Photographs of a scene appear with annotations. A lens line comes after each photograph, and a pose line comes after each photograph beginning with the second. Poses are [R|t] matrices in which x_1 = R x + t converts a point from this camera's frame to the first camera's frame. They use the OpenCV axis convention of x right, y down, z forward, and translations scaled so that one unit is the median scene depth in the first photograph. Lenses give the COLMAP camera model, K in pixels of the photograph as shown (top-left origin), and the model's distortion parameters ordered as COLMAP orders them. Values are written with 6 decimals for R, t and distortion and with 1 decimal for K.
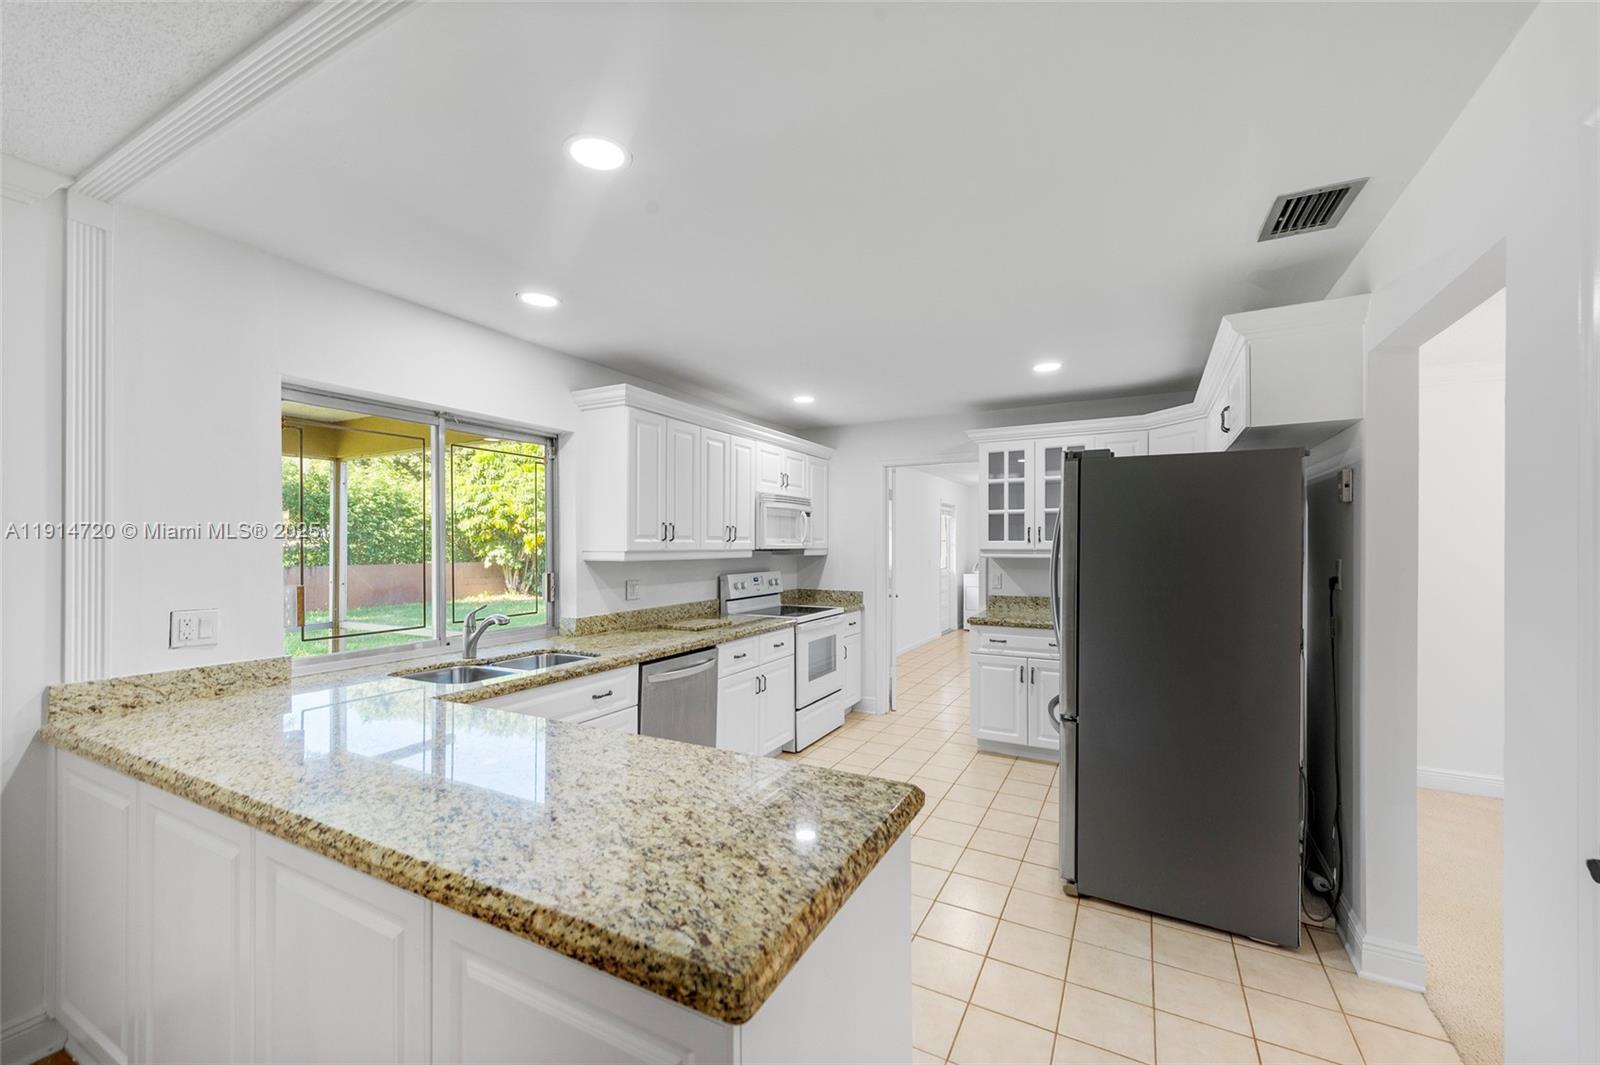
lens RADIAL K [[637.8, 0, 797.5], [0, 637.8, 539.6], [0, 0, 1]] dist [0.006594, -0.000406]
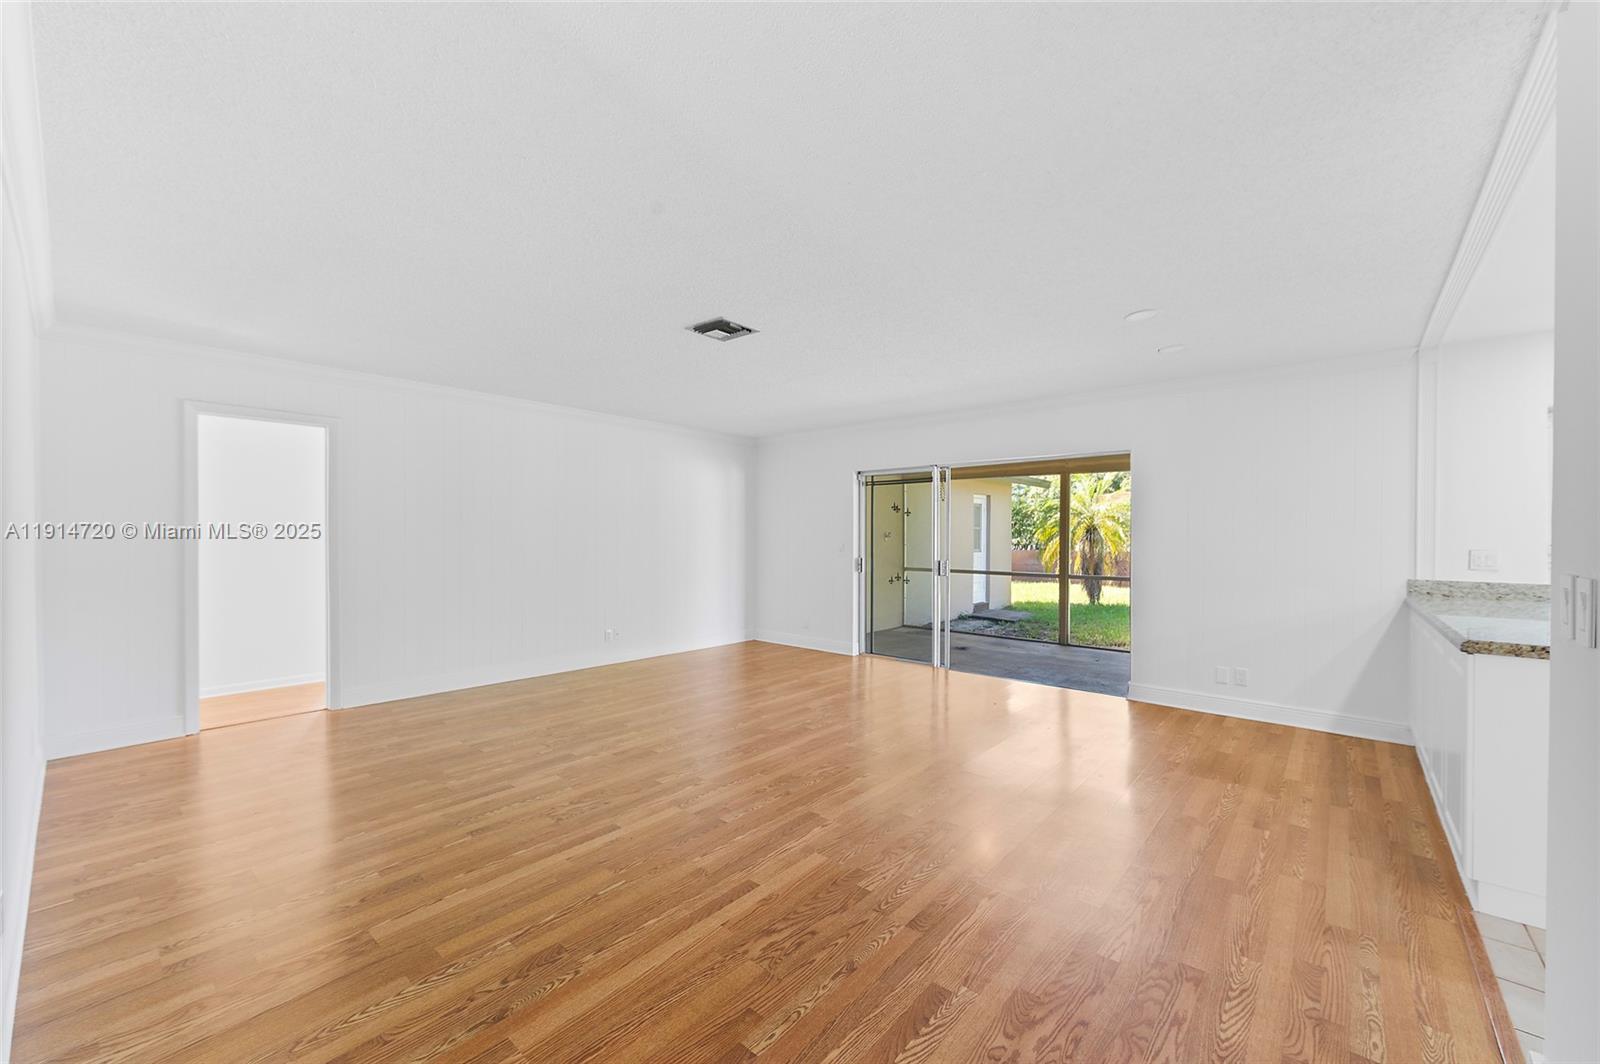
lens RADIAL K [[629.3, 0, 796.1], [0, 629.3, 538.3], [0, 0, 1]] dist [0.002829, -0.000026]
pose [[-0.224740, 0.000383, -0.974419, 0.603047], [0.003062, 0.999995, -0.000313, 0.034376], [0.974414, -0.003054, -0.224740, -0.240163]]
